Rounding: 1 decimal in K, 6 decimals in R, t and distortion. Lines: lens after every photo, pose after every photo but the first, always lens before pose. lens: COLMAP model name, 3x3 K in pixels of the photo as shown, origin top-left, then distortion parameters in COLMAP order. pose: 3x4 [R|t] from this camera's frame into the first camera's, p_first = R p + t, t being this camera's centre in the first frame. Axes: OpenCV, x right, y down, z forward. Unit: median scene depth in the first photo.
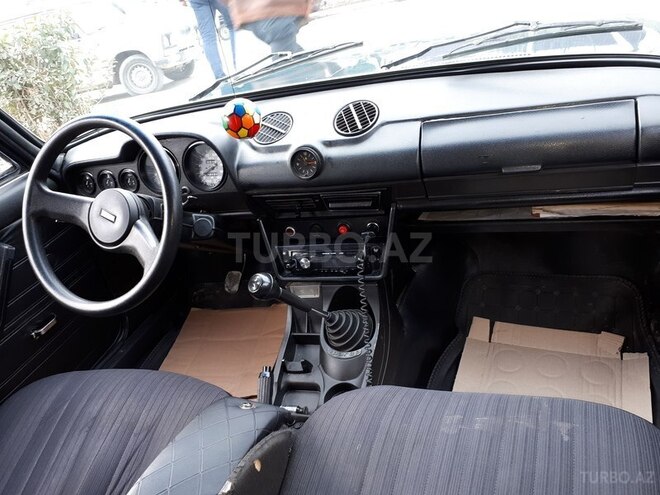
lens RADIAL K [[559.6, 0, 329.2], [0, 559.6, 248.1], [0, 0, 1]] dist [0.006513, -0.008528]
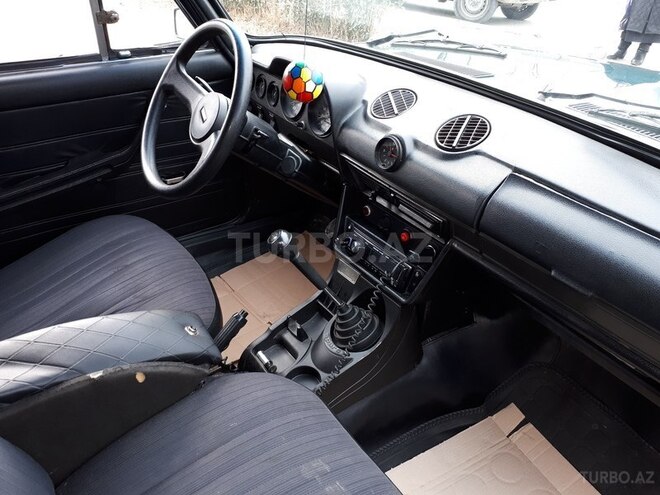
lens RADIAL K [[559.6, 0, 329.2], [0, 559.6, 248.1], [0, 0, 1]] dist [0.006513, -0.008528]
pose [[0.762462, 0.515635, -0.390861, 0.333016], [-0.466146, 0.856697, 0.220857, -0.179683], [0.448731, 0.013803, 0.893560, 0.132814]]
